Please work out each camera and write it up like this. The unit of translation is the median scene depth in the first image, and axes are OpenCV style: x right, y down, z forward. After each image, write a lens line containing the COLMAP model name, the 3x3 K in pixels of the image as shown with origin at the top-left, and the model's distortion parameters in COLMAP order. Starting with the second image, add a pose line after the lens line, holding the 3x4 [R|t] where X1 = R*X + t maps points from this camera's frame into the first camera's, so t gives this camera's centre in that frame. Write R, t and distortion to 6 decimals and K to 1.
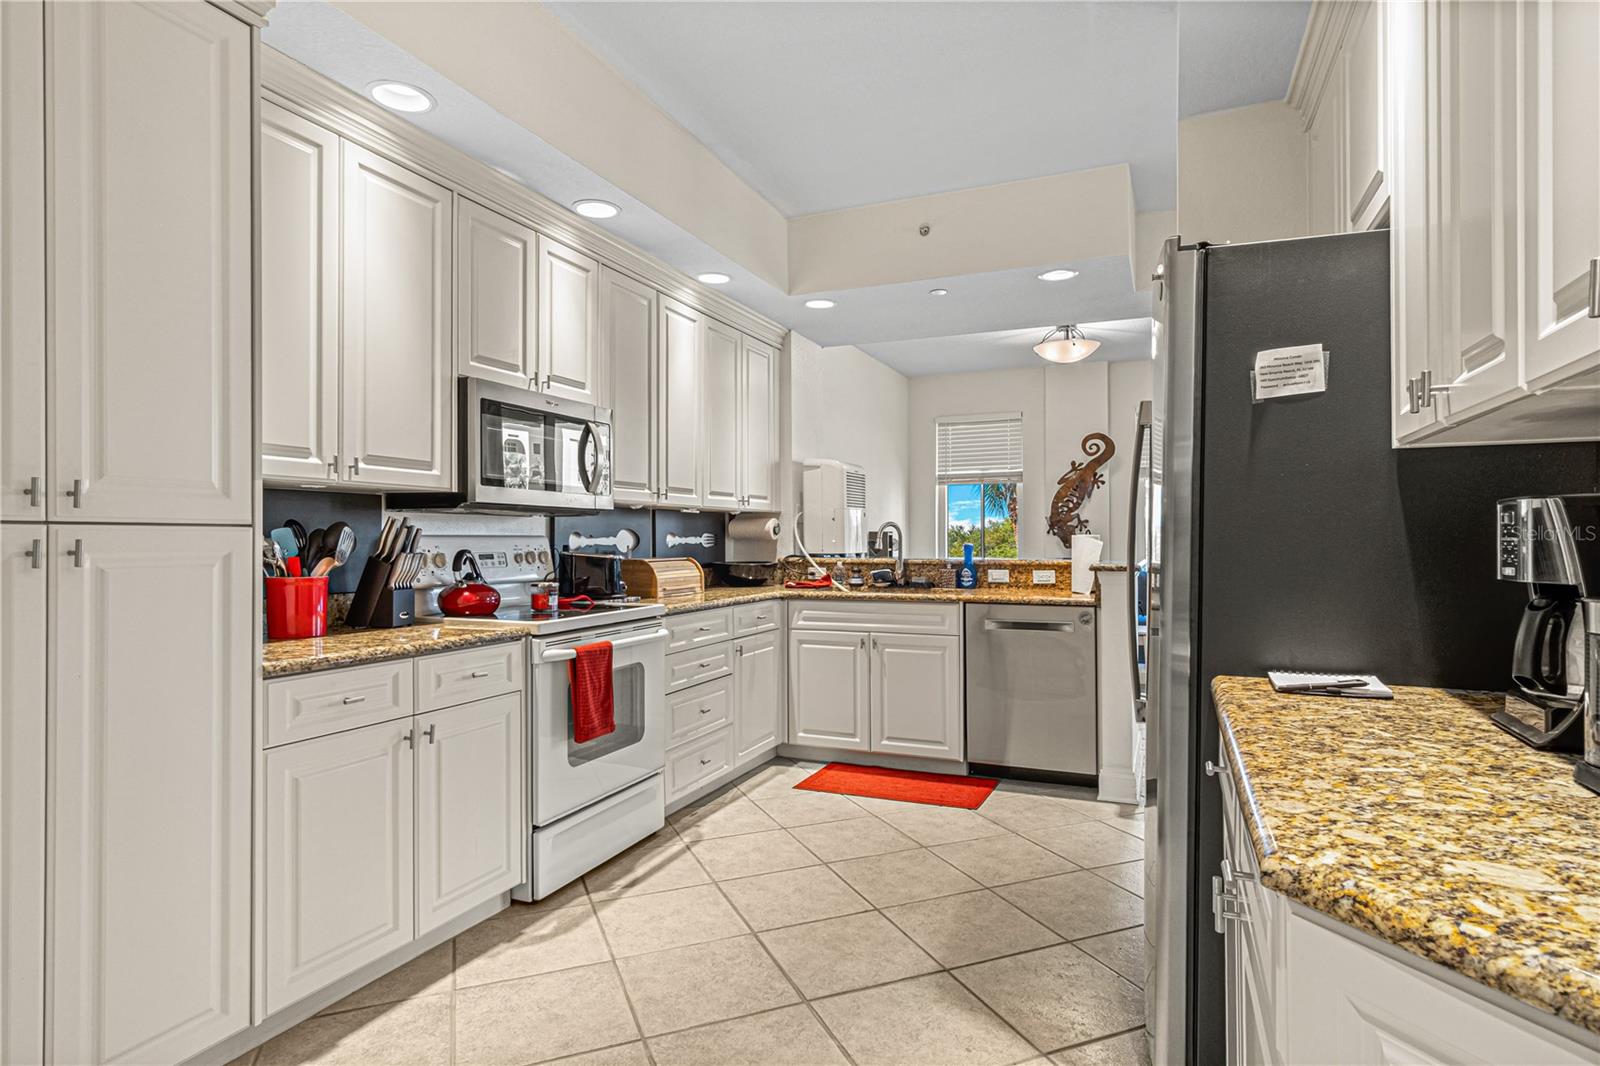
lens RADIAL K [[873.8, 0, 802.6], [0, 873.8, 526.2], [0, 0, 1]] dist [-0.001883, -0.002989]
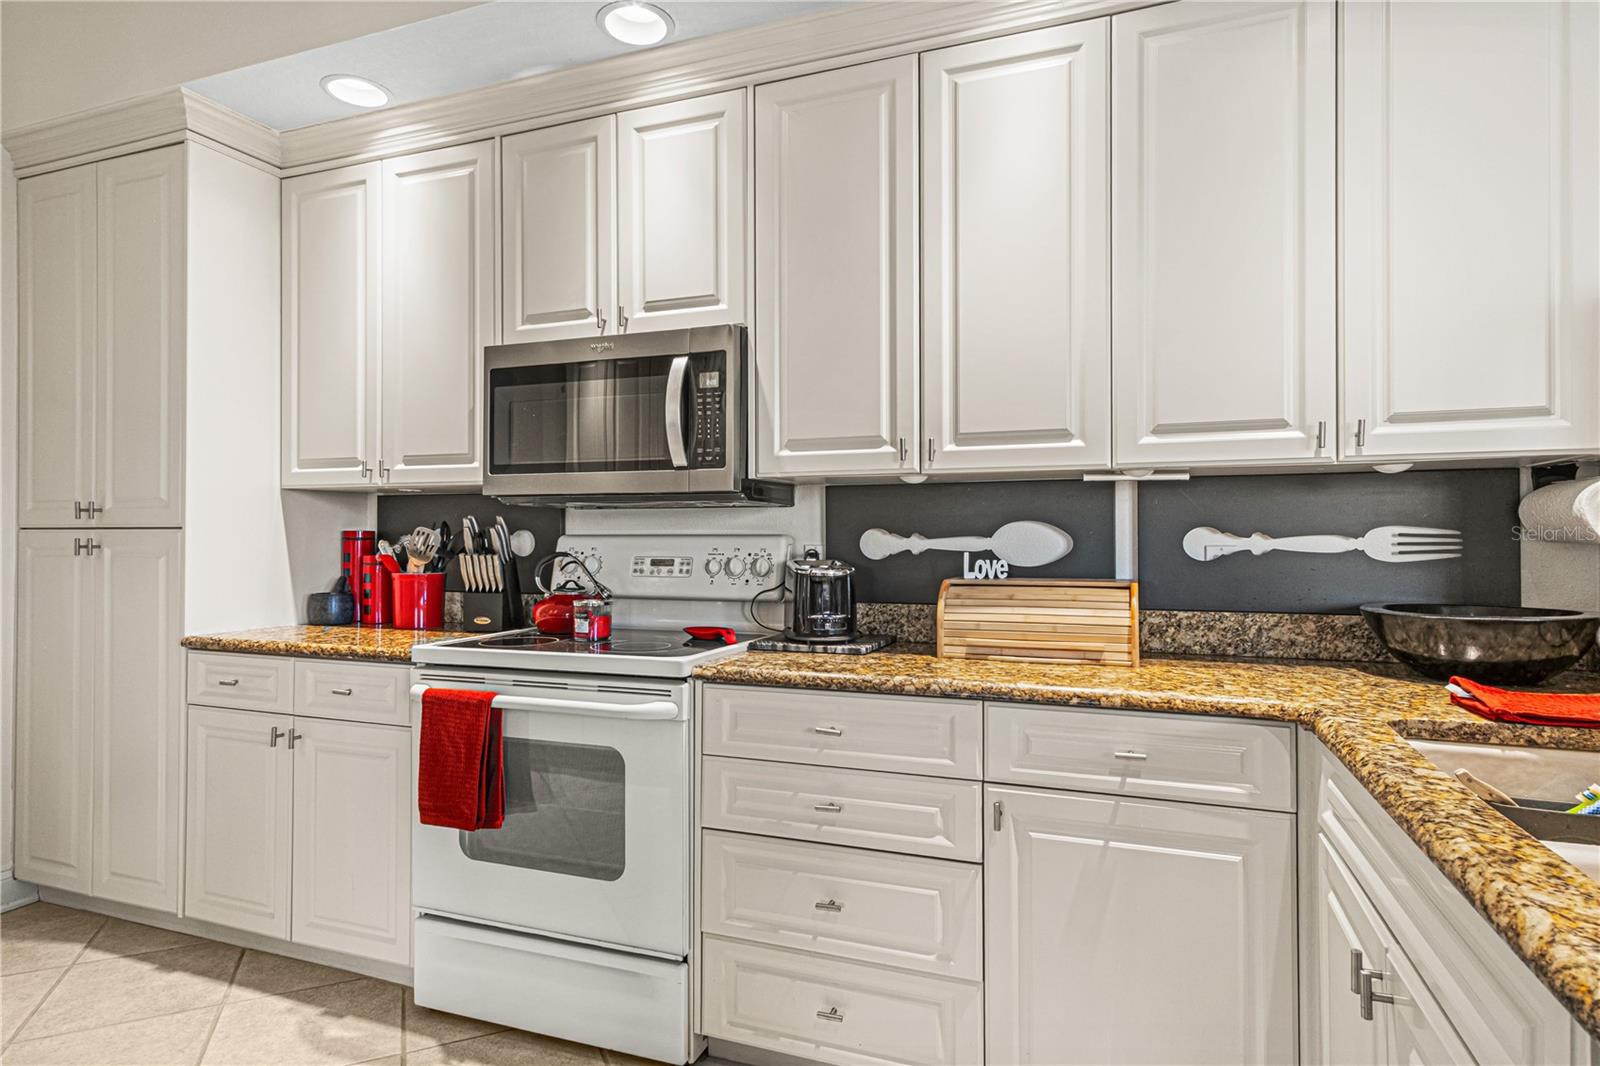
lens RADIAL K [[873.8, 0, 802.6], [0, 873.8, 526.2], [0, 0, 1]] dist [-0.001883, -0.002989]
pose [[0.037300, -0.009269, -0.999261, 0.401454], [0.014721, 0.999854, -0.008725, 0.011594], [0.999196, -0.014385, 0.037431, 1.080872]]
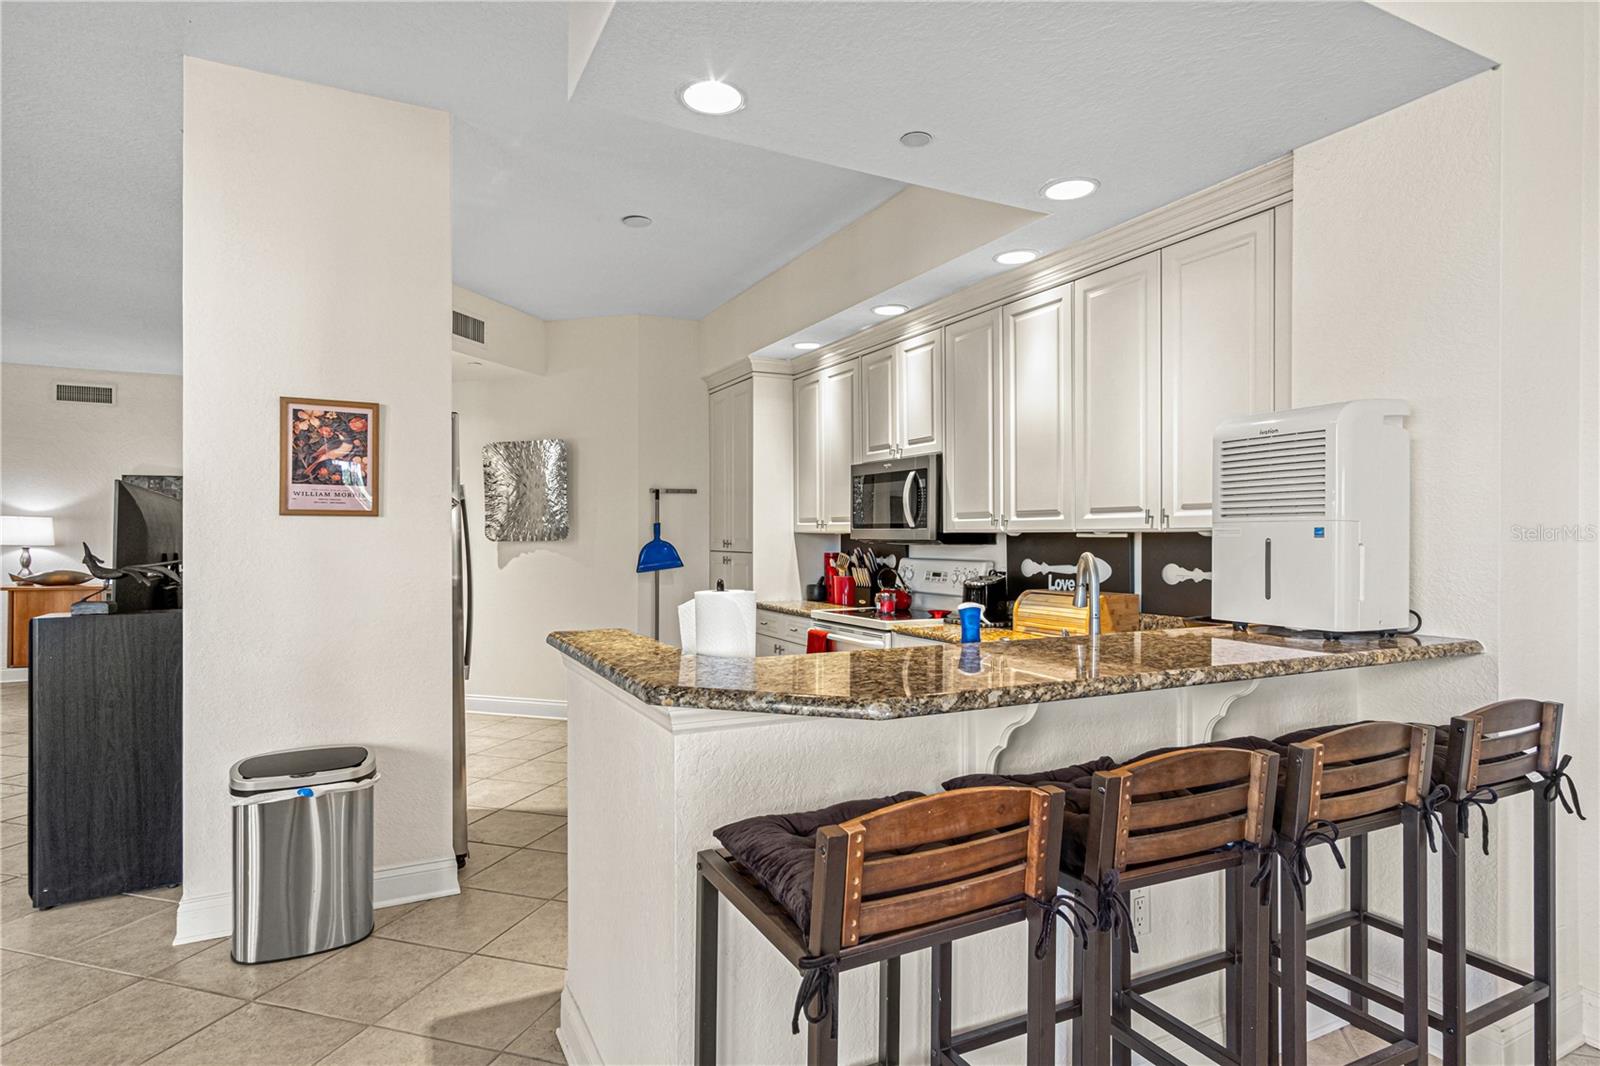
lens RADIAL K [[873.8, 0, 802.6], [0, 873.8, 526.2], [0, 0, 1]] dist [-0.001883, -0.002989]
pose [[-0.648132, -0.005014, -0.761512, 0.828571], [0.014018, 0.999730, -0.018514, -0.019363], [0.761399, -0.022674, -0.647887, 1.719958]]
